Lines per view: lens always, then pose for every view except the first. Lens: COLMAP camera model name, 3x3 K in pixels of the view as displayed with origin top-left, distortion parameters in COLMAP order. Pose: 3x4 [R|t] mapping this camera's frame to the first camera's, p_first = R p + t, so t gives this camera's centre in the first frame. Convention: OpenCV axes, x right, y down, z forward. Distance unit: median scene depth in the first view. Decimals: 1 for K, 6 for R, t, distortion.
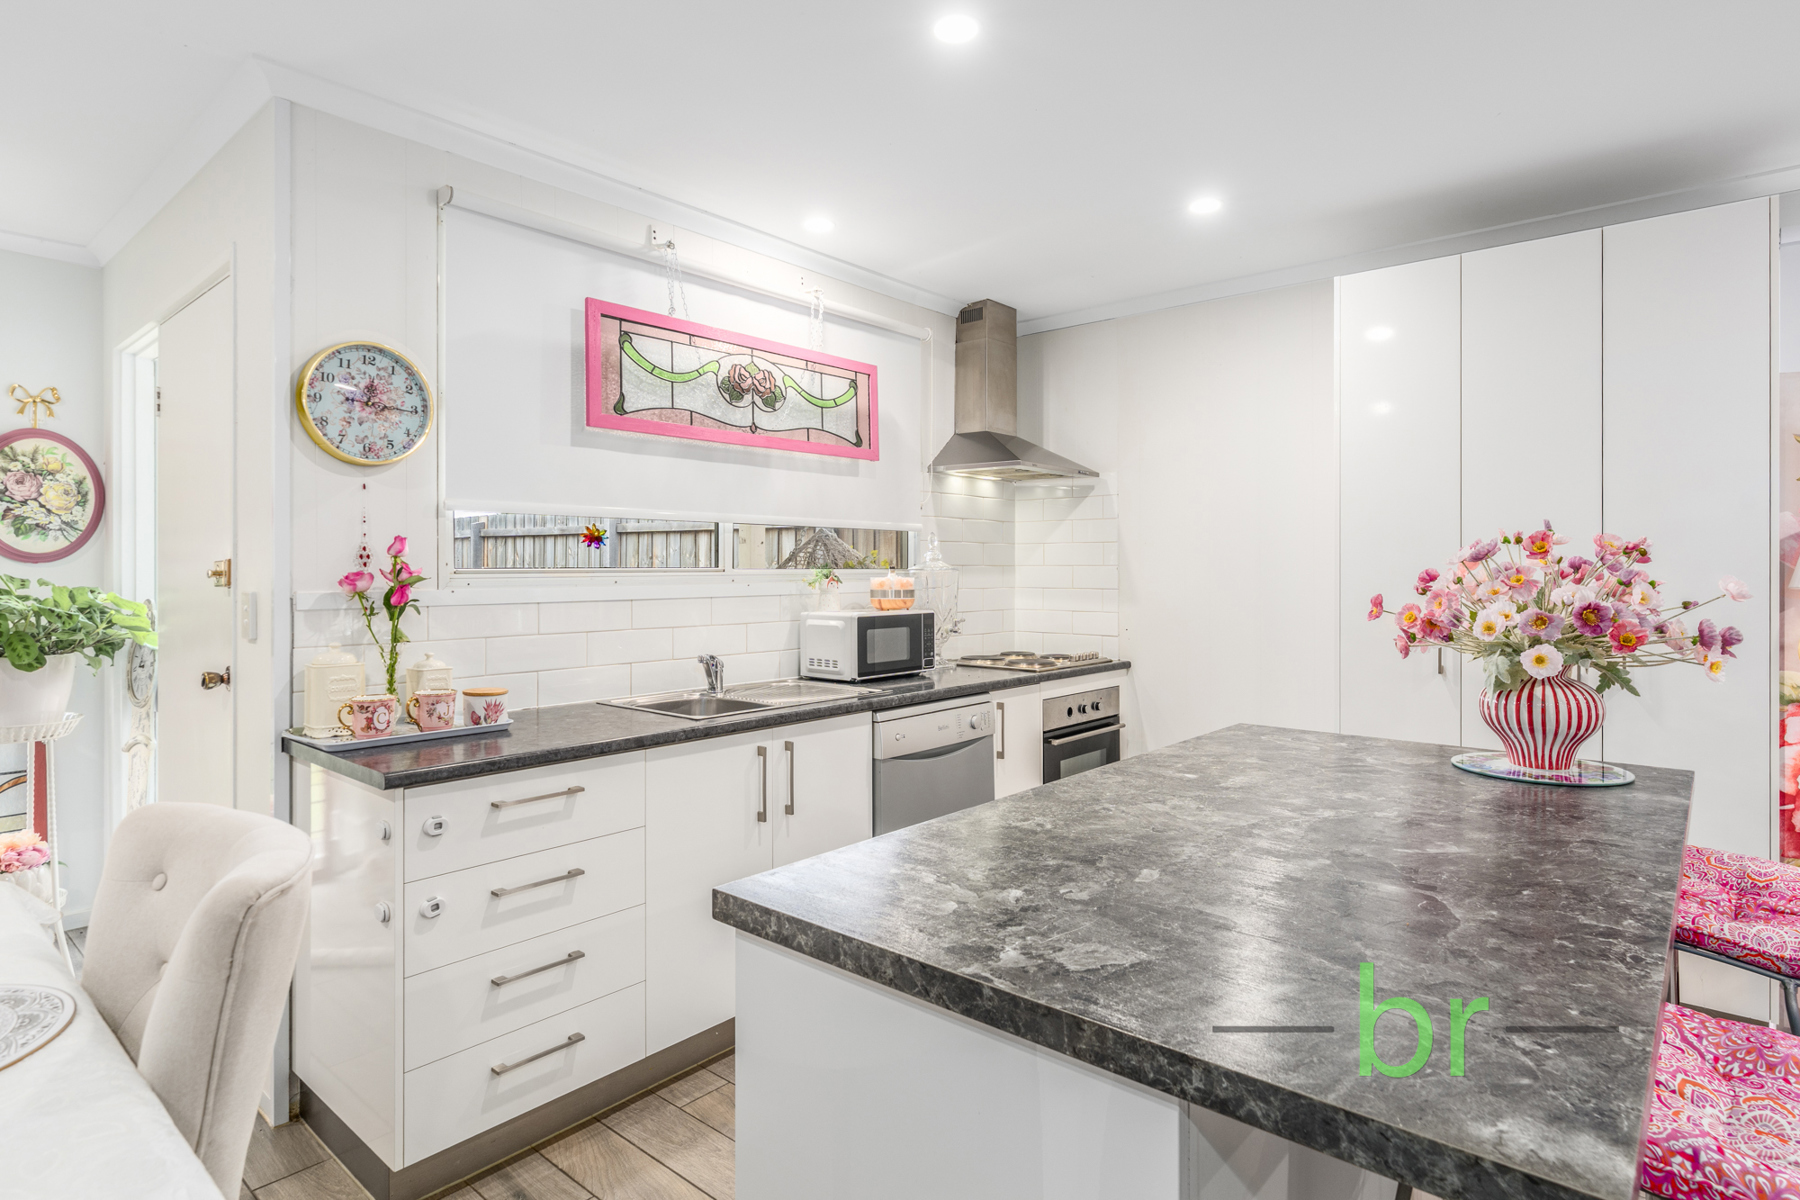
lens RADIAL K [[944.0, 0, 894.8], [0, 944.0, 565.8], [0, 0, 1]] dist [0.005608, 0.000528]
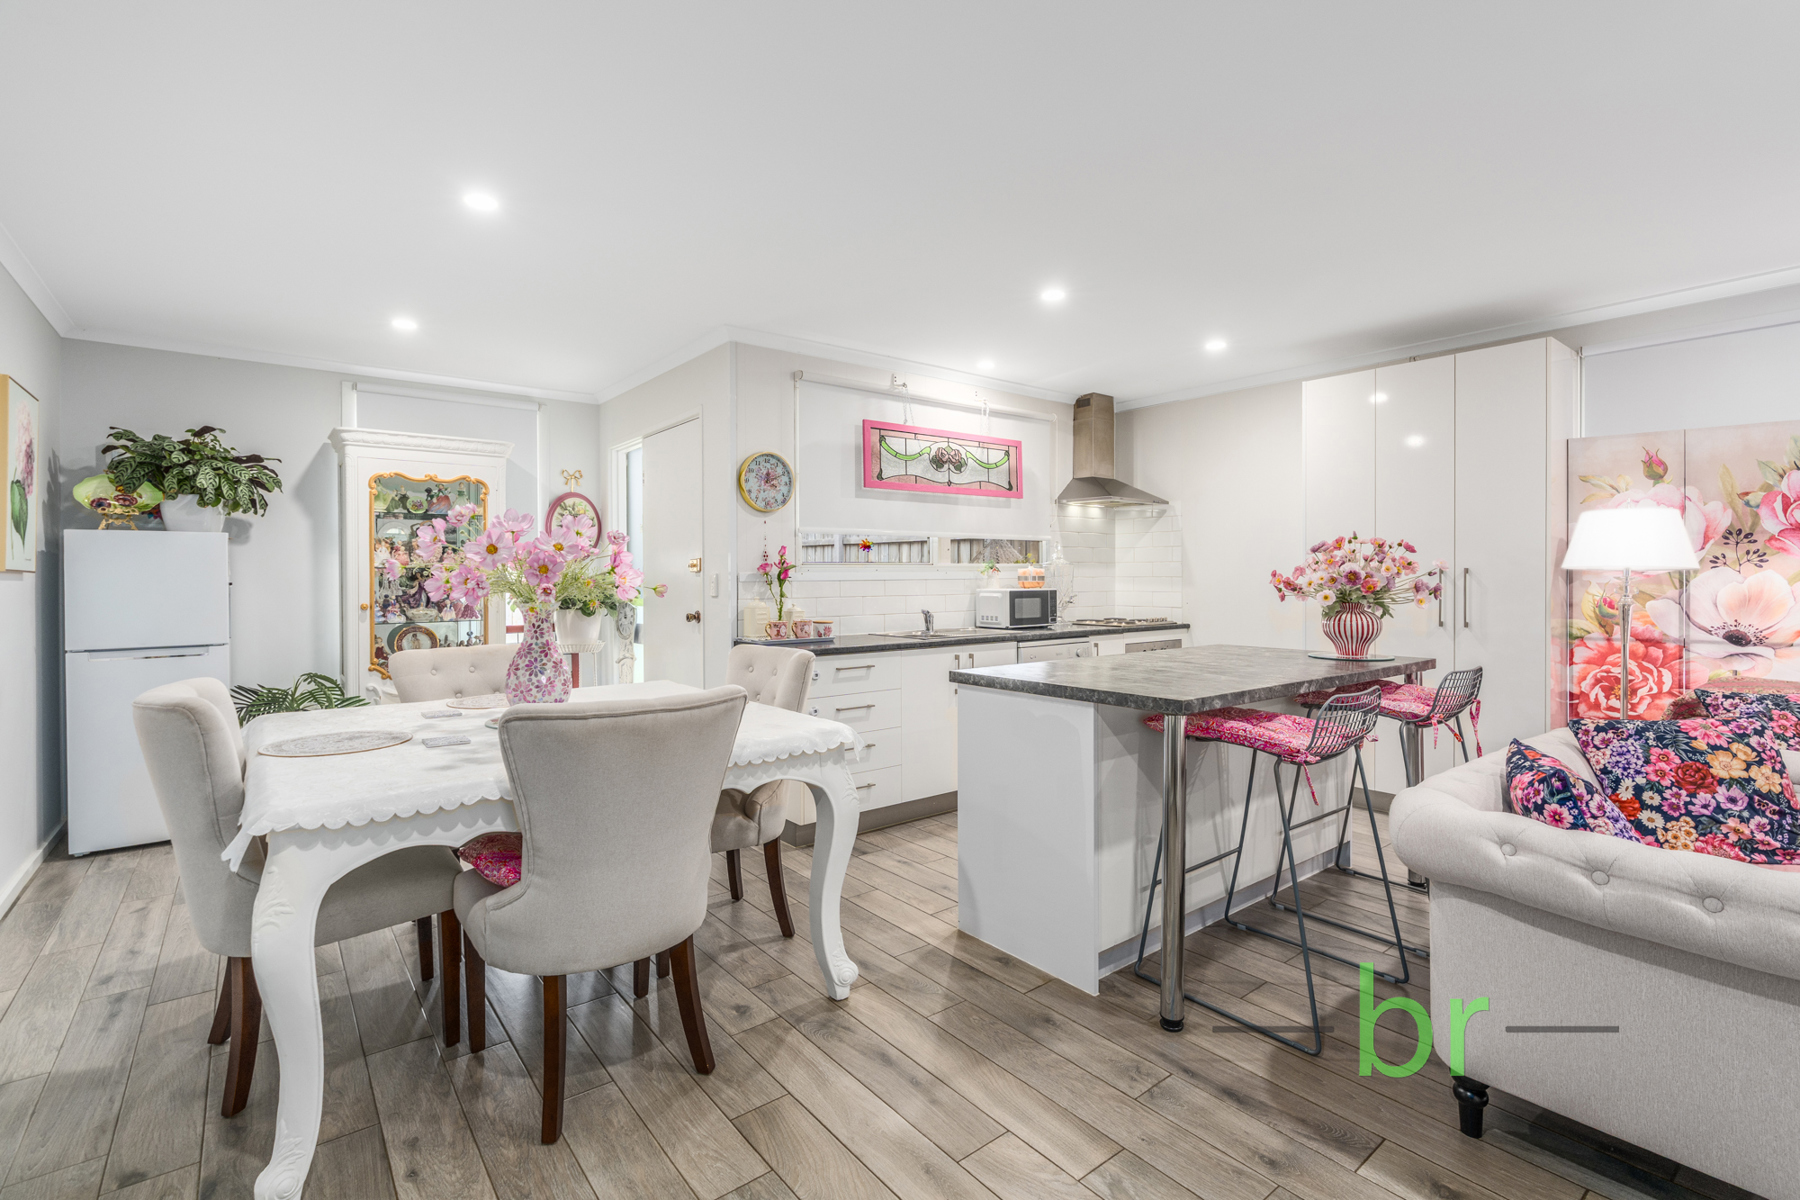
lens RADIAL K [[816.7, 0, 898.0], [0, 816.7, 583.1], [0, 0, 1]] dist [-0.005567, 0.000216]
pose [[0.982292, -0.002055, -0.187345, 0.042779], [0.004427, 0.999915, 0.012245, 0.021924], [0.187304, -0.012857, 0.982218, -0.536632]]
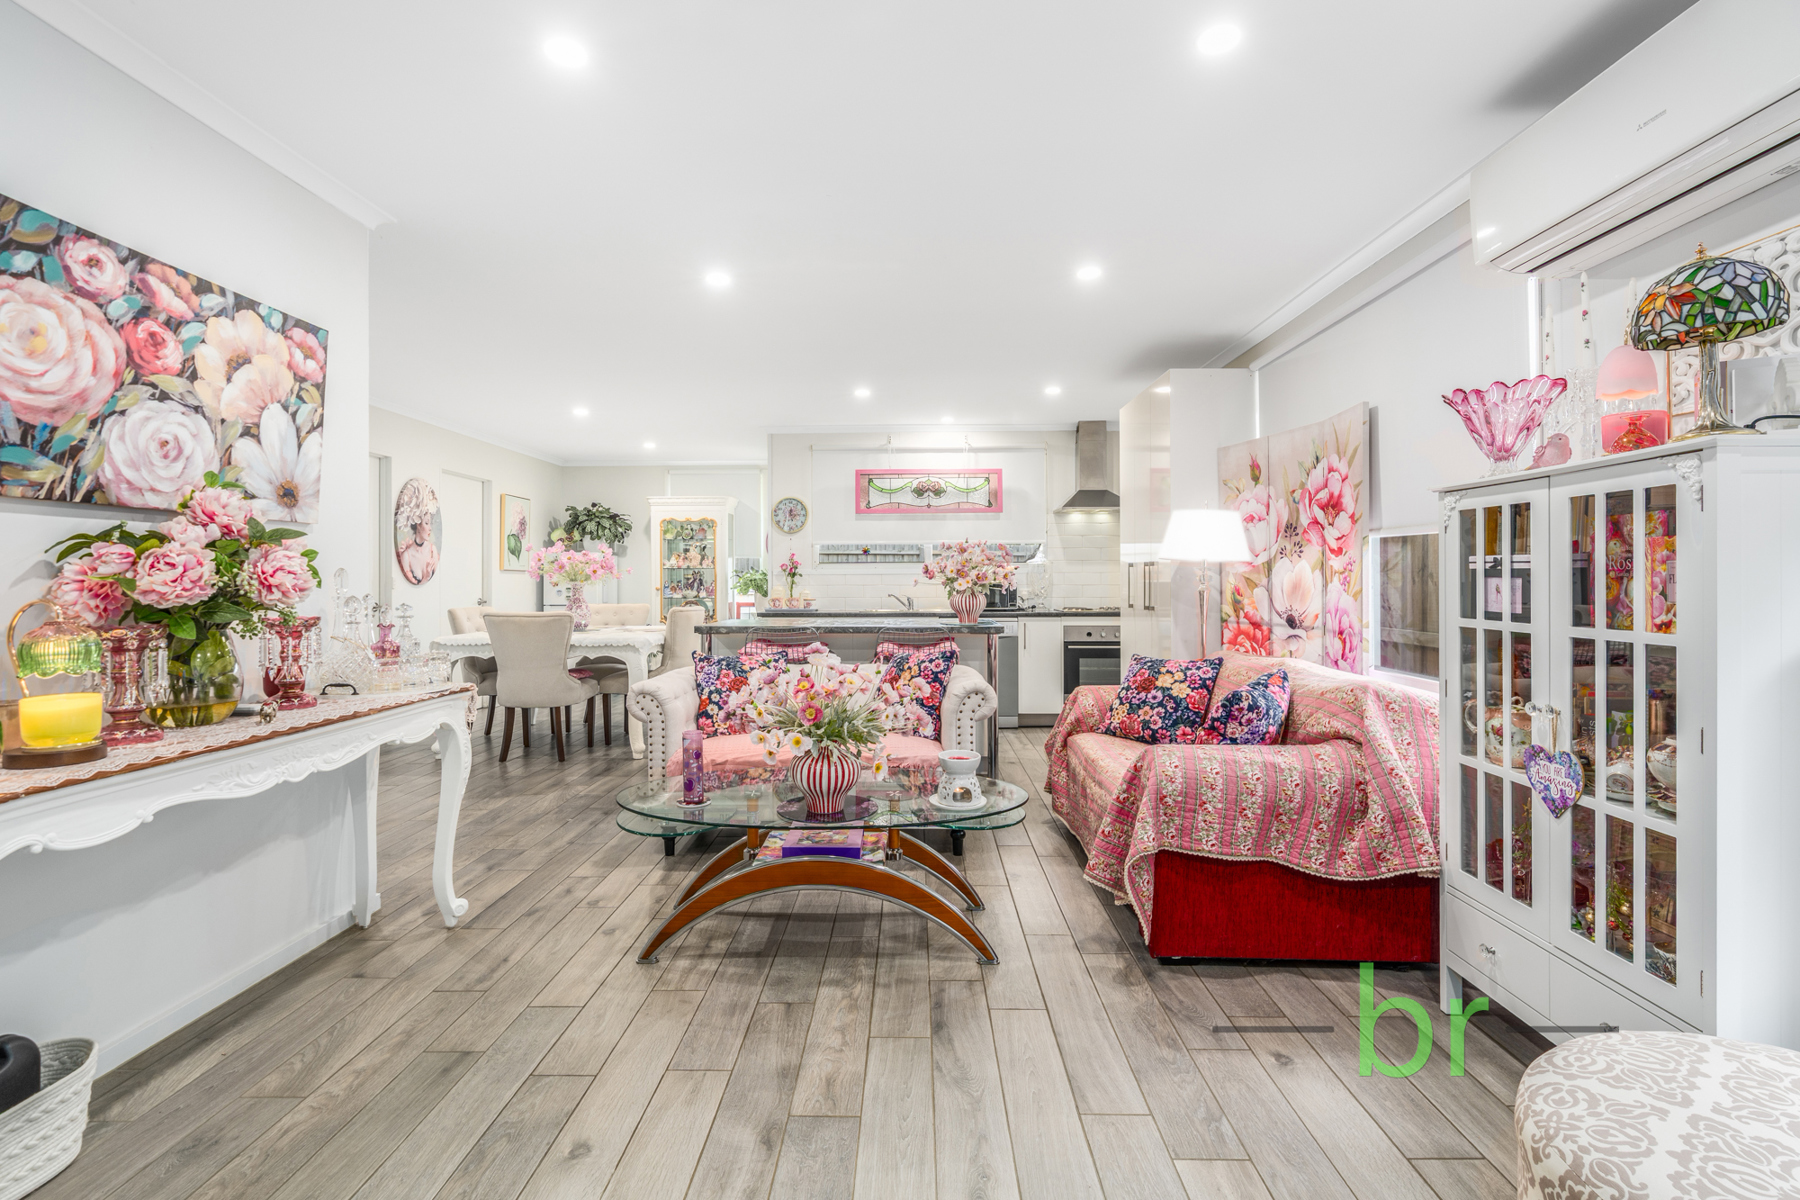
lens RADIAL K [[846.6, 0, 906.1], [0, 846.6, 585.1], [0, 0, 1]] dist [0.001888, 0.000046]
pose [[0.645563, 0.001598, -0.763706, 1.579961], [0.005950, 0.999957, 0.007122, 0.048084], [0.763684, -0.009141, 0.645525, -0.506950]]
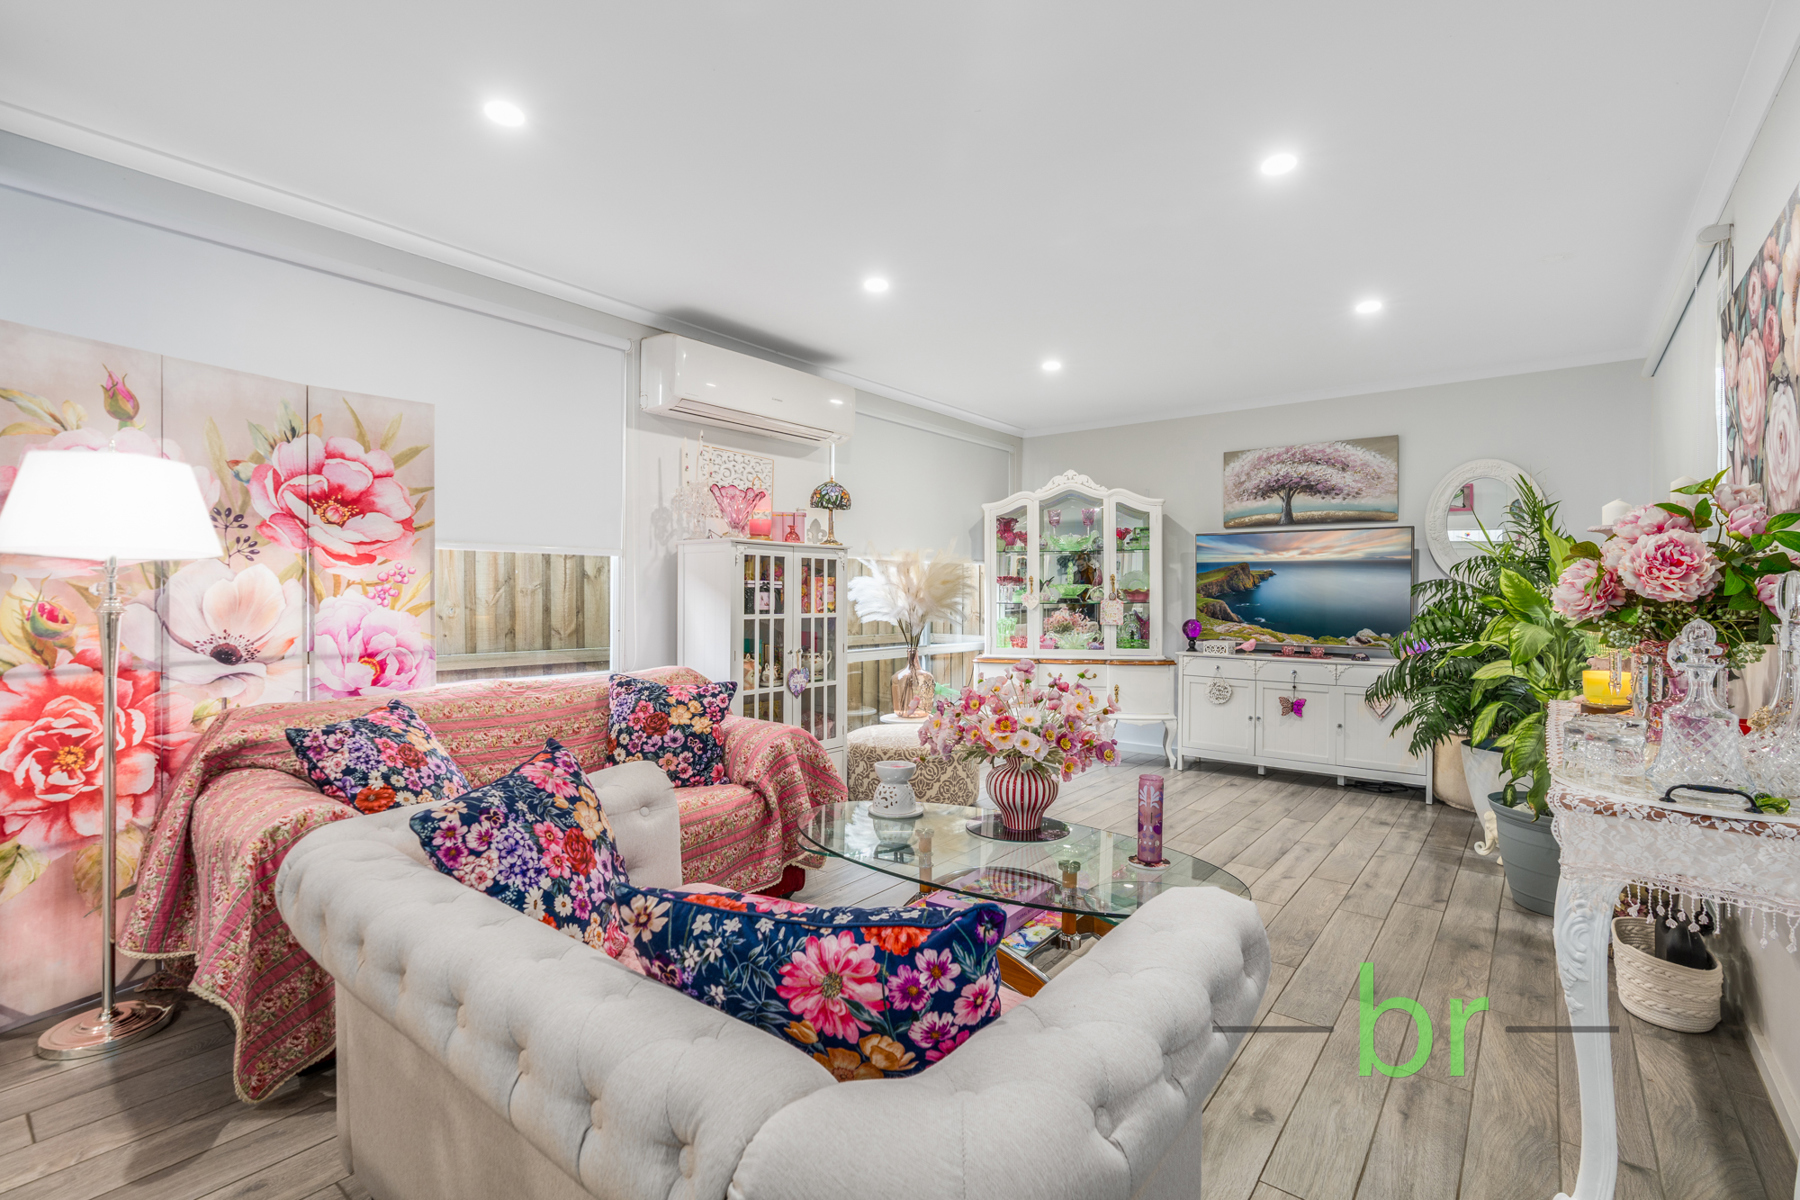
lens RADIAL K [[816.7, 0, 900.4], [0, 816.7, 596.2], [0, 0, 1]] dist [-0.005567, 0.000216]
pose [[-0.048031, -0.004773, 0.998834, 0.101654], [-0.005921, 0.999972, 0.004494, 0.048973], [-0.998828, -0.005698, -0.048058, 0.128695]]
